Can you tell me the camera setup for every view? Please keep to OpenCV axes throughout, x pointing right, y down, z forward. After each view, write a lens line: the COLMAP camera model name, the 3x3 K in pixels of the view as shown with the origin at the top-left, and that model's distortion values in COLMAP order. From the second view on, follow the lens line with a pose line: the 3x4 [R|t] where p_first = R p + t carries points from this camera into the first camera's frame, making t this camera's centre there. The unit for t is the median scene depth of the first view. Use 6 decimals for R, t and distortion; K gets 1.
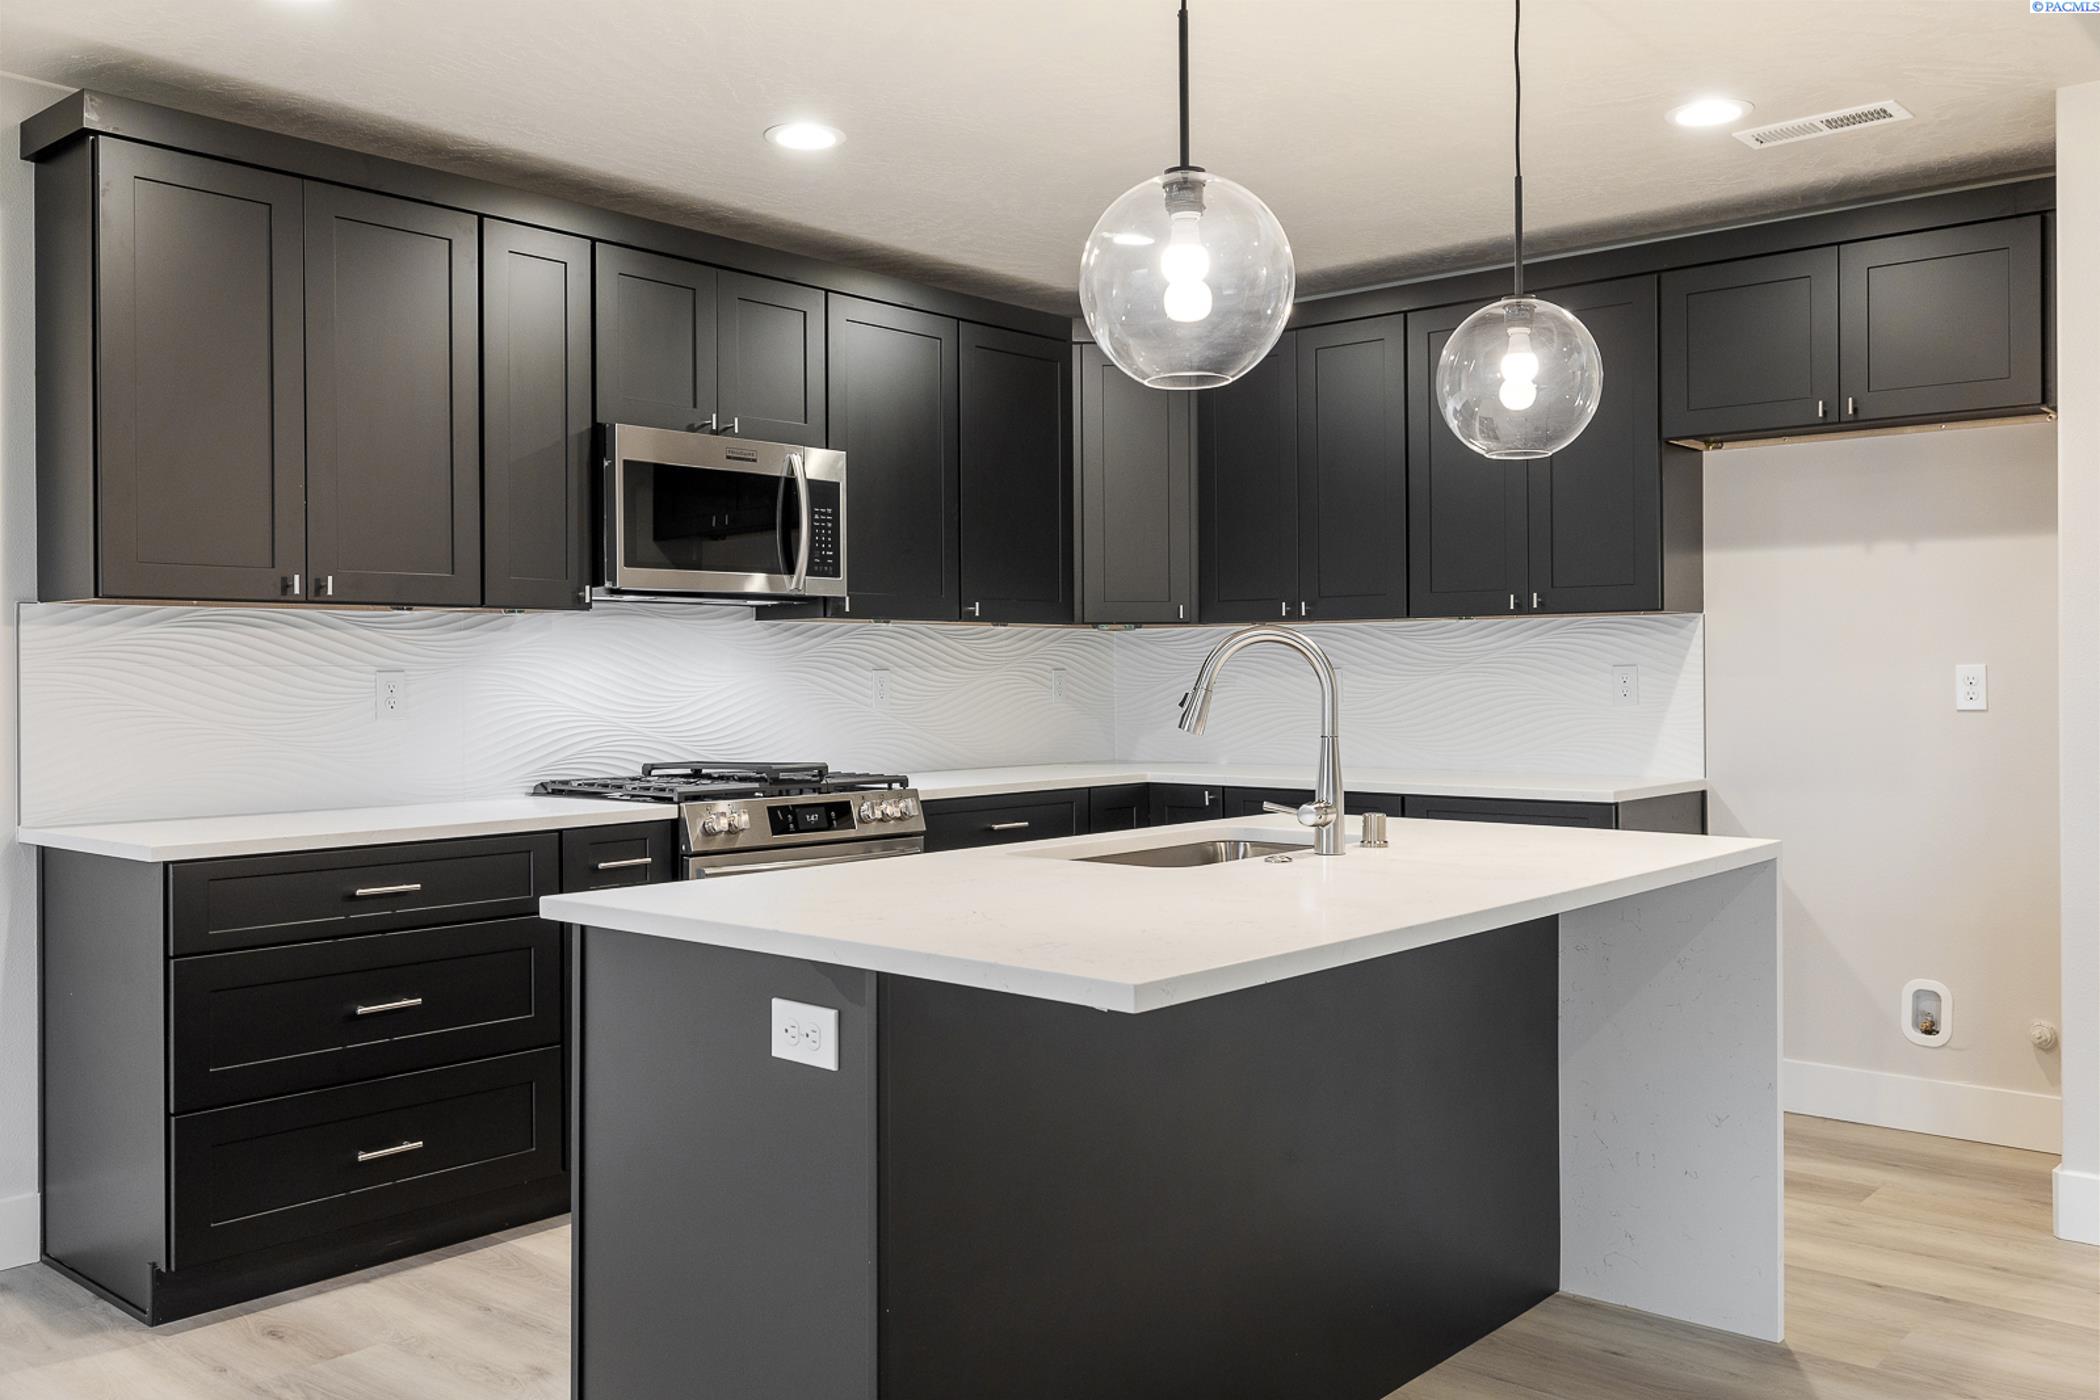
lens RADIAL K [[1777.3, 0, 1050.9], [0, 1777.3, 680.1], [0, 0, 1]] dist [0.010350, -0.007546]
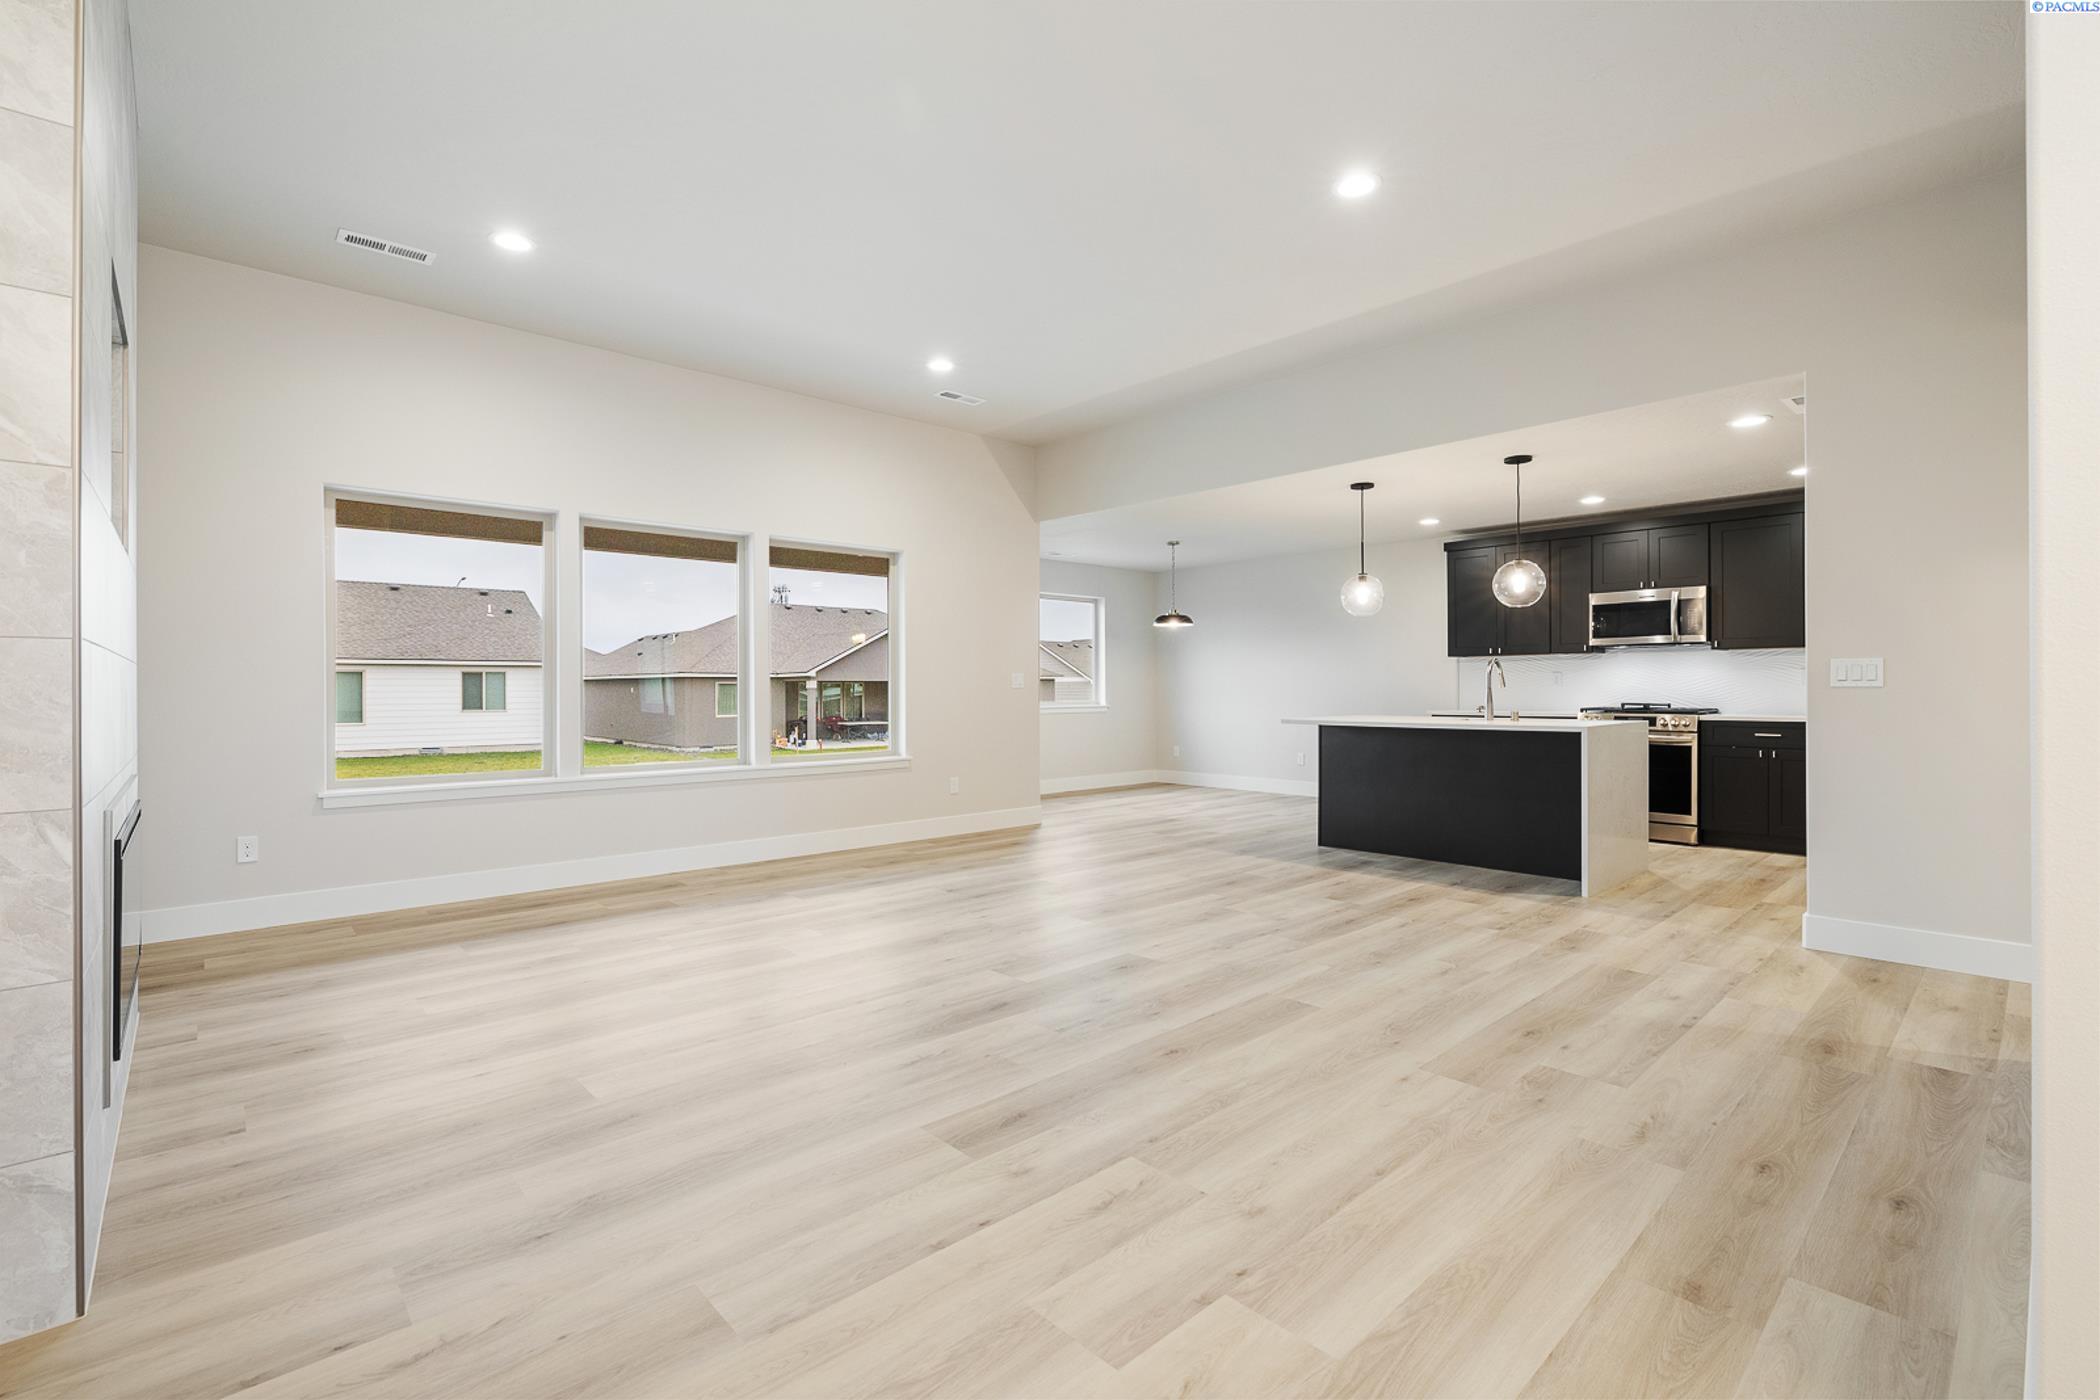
lens RADIAL K [[928.7, 0, 1047.8], [0, 928.7, 679.7], [0, 0, 1]] dist [-0.001964, 0.000093]
pose [[-0.109321, -0.001411, -0.994006, 1.424803], [0.003650, 0.999992, -0.001821, 0.008533], [0.994000, -0.003827, -0.109315, 0.204462]]
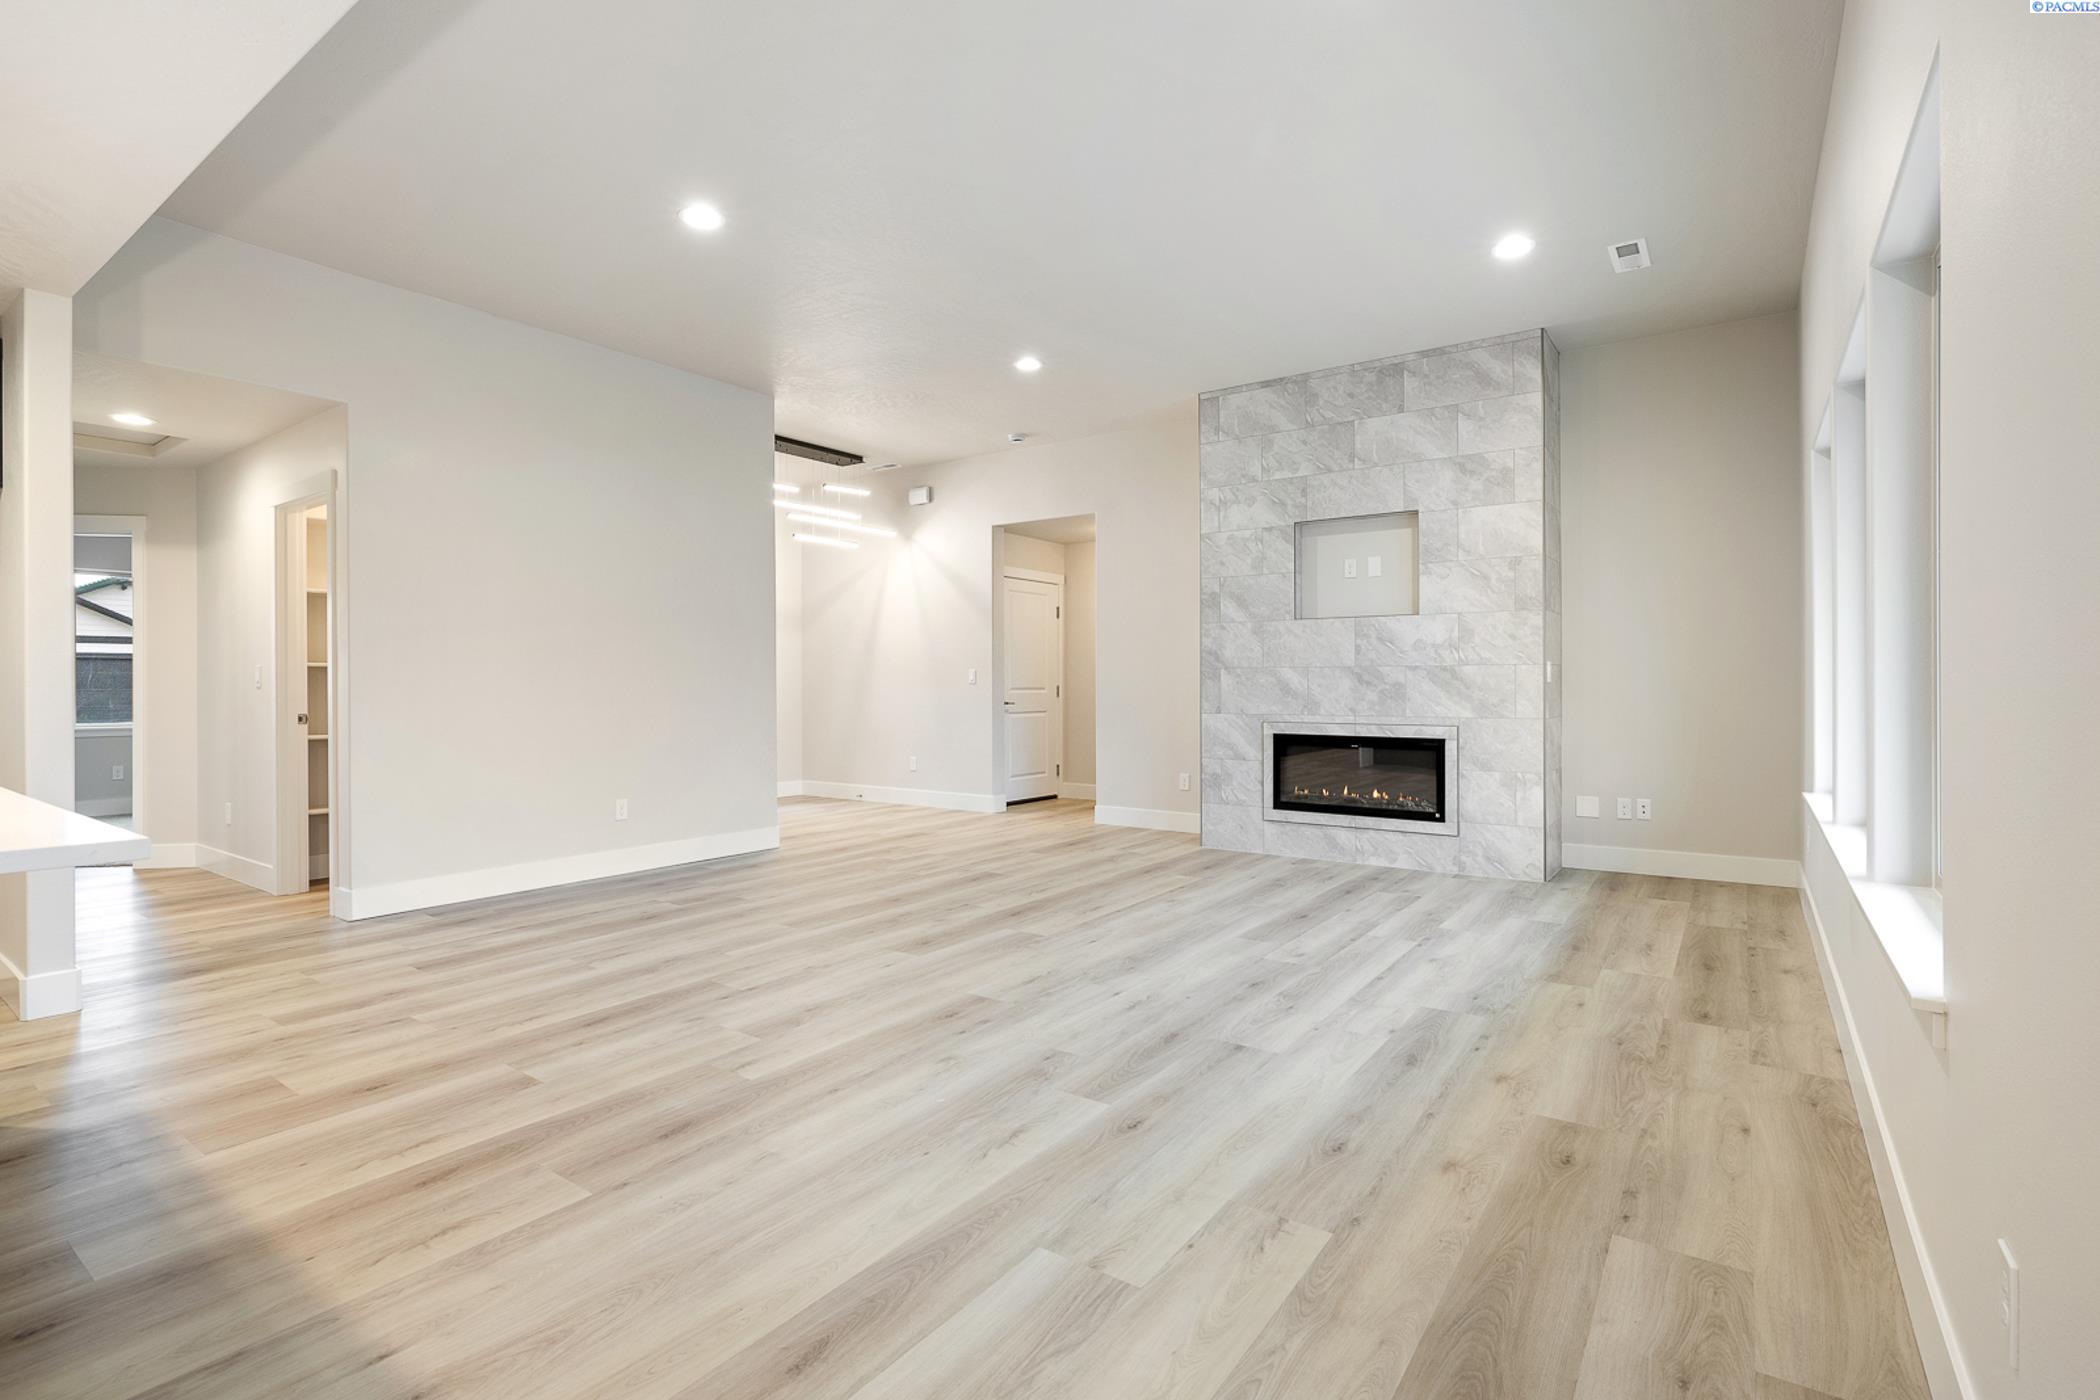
lens RADIAL K [[983.0, 0, 1047.8], [0, 983.0, 691.1], [0, 0, 1]] dist [-0.001763, 0.000229]
pose [[-0.096283, -0.002954, 0.995350, -0.309196], [0.004269, 0.999985, 0.003381, 0.019344], [-0.995345, 0.004574, -0.096269, 0.153602]]
